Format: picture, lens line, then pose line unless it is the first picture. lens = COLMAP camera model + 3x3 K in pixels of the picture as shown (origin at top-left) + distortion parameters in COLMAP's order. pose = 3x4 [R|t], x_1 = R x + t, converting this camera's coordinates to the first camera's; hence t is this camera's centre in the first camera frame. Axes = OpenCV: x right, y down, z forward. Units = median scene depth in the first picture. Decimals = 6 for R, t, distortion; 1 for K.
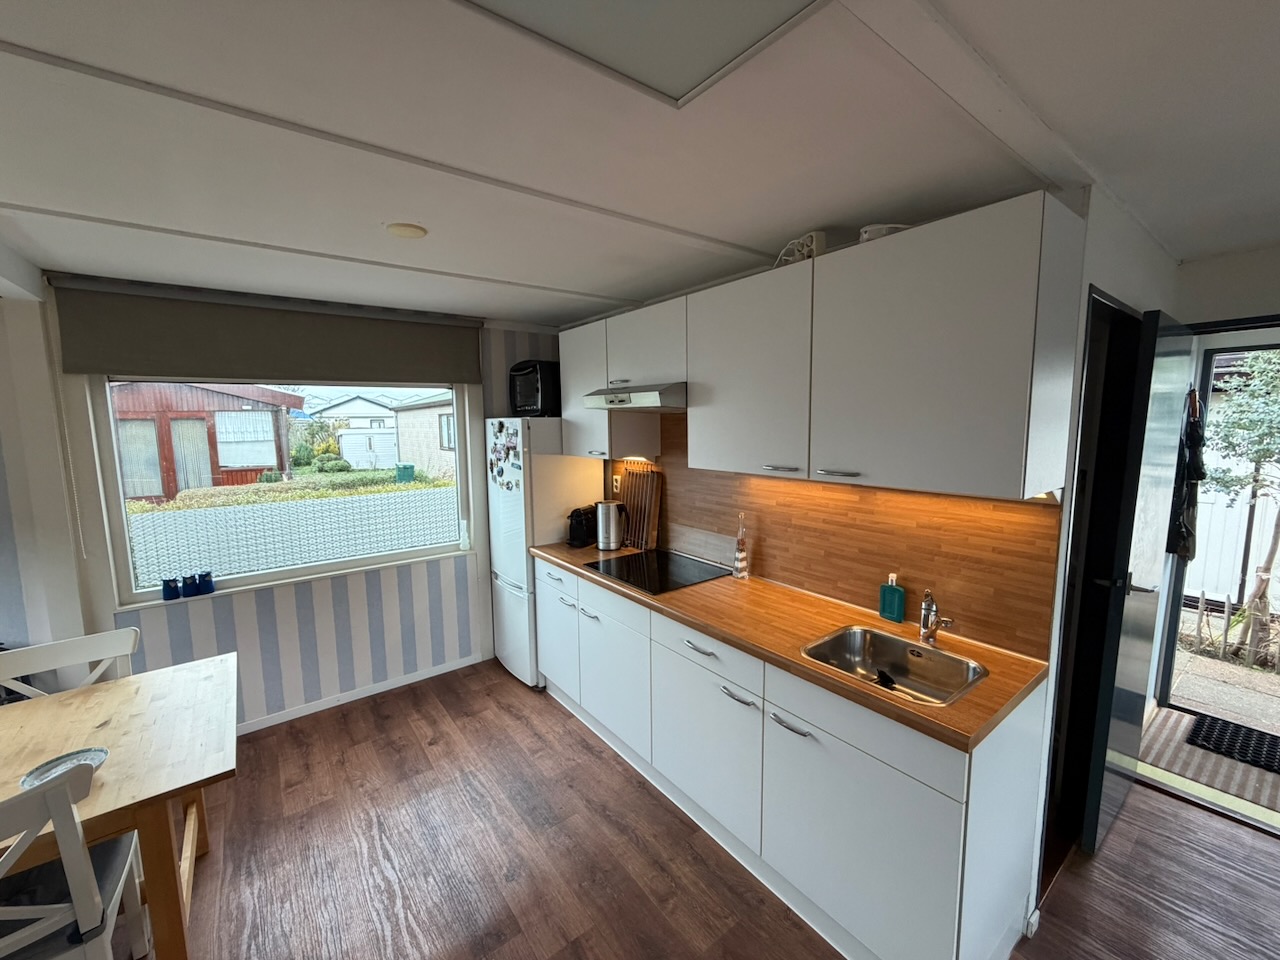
lens RADIAL K [[507.2, 0, 632.1], [0, 507.2, 479.3], [0, 0, 1]] dist [-0.001803, -0.000442]
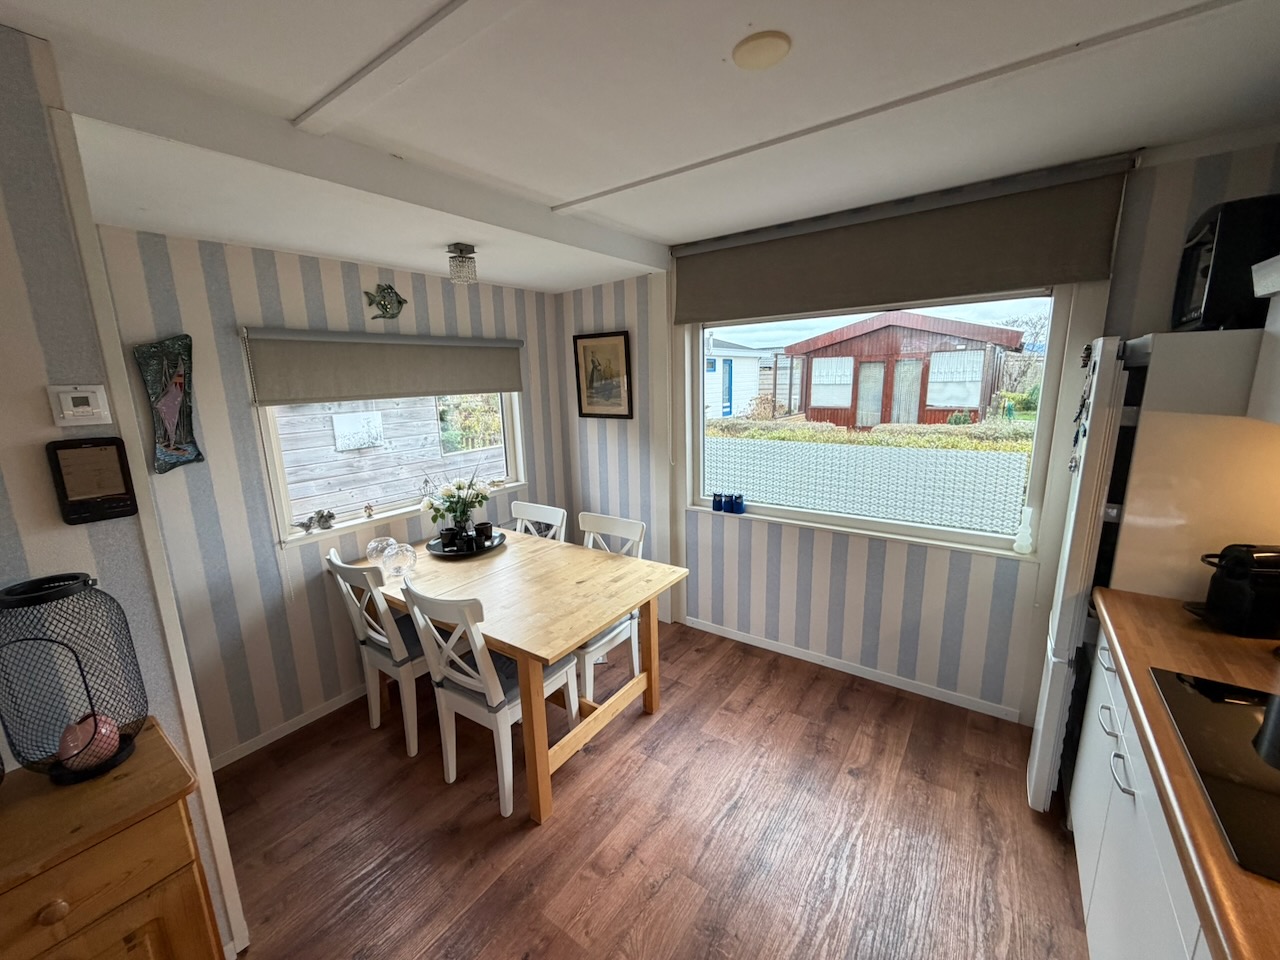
lens RADIAL K [[507.2, 0, 632.1], [0, 507.2, 479.3], [0, 0, 1]] dist [-0.001803, -0.000442]
pose [[0.289328, 0.193680, -0.937431, 0.154847], [-0.086036, 0.980615, 0.176048, -0.031458], [0.953356, 0.029717, 0.300383, 0.440311]]
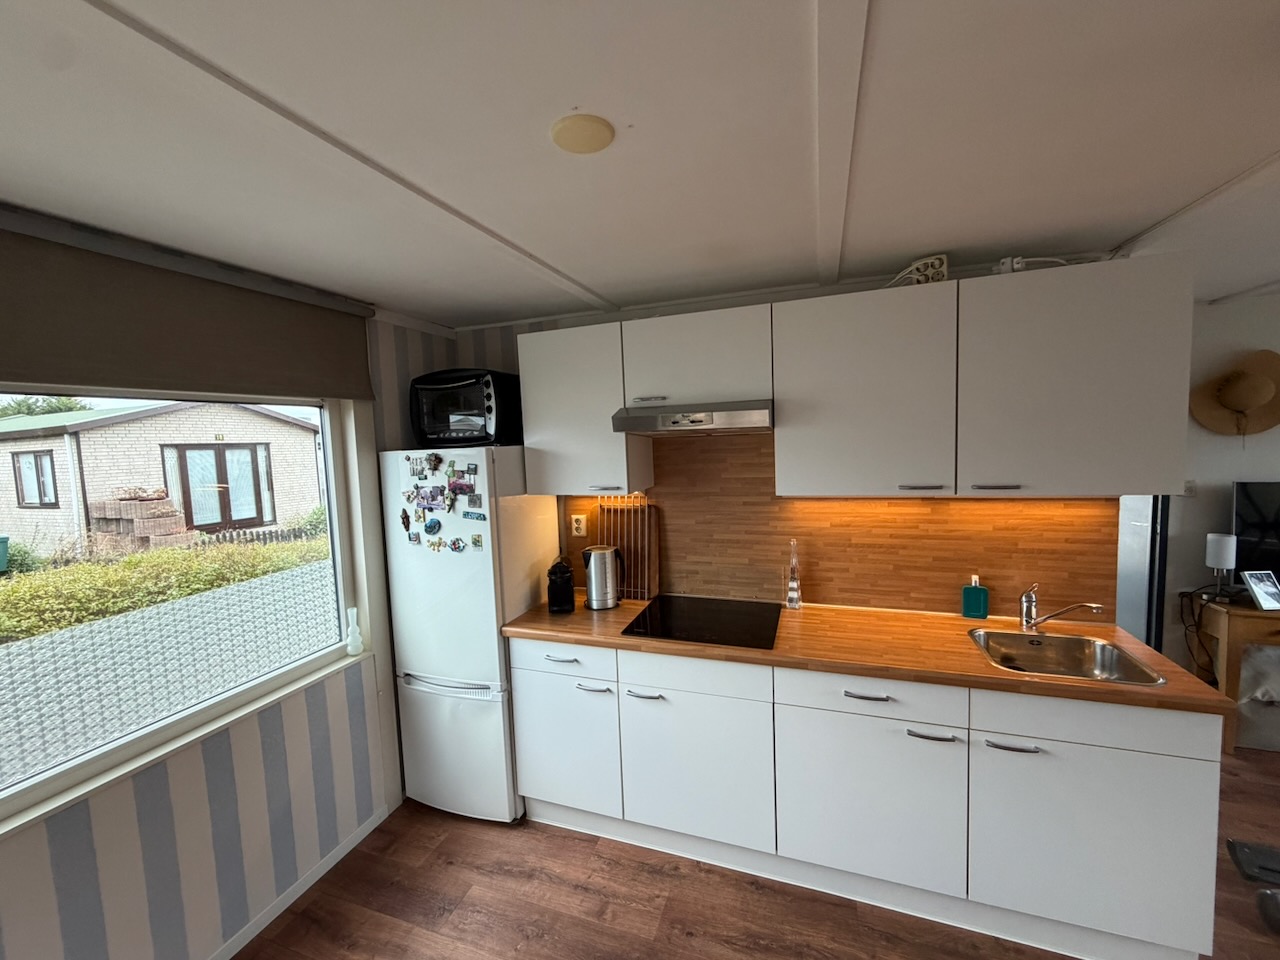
lens RADIAL K [[507.2, 0, 632.1], [0, 507.2, 479.3], [0, 0, 1]] dist [-0.001803, -0.000442]
pose [[0.837258, -0.065143, 0.542913, -0.496855], [0.093195, 0.995352, -0.024290, -0.045662], [-0.538807, 0.070934, 0.839437, 0.334519]]
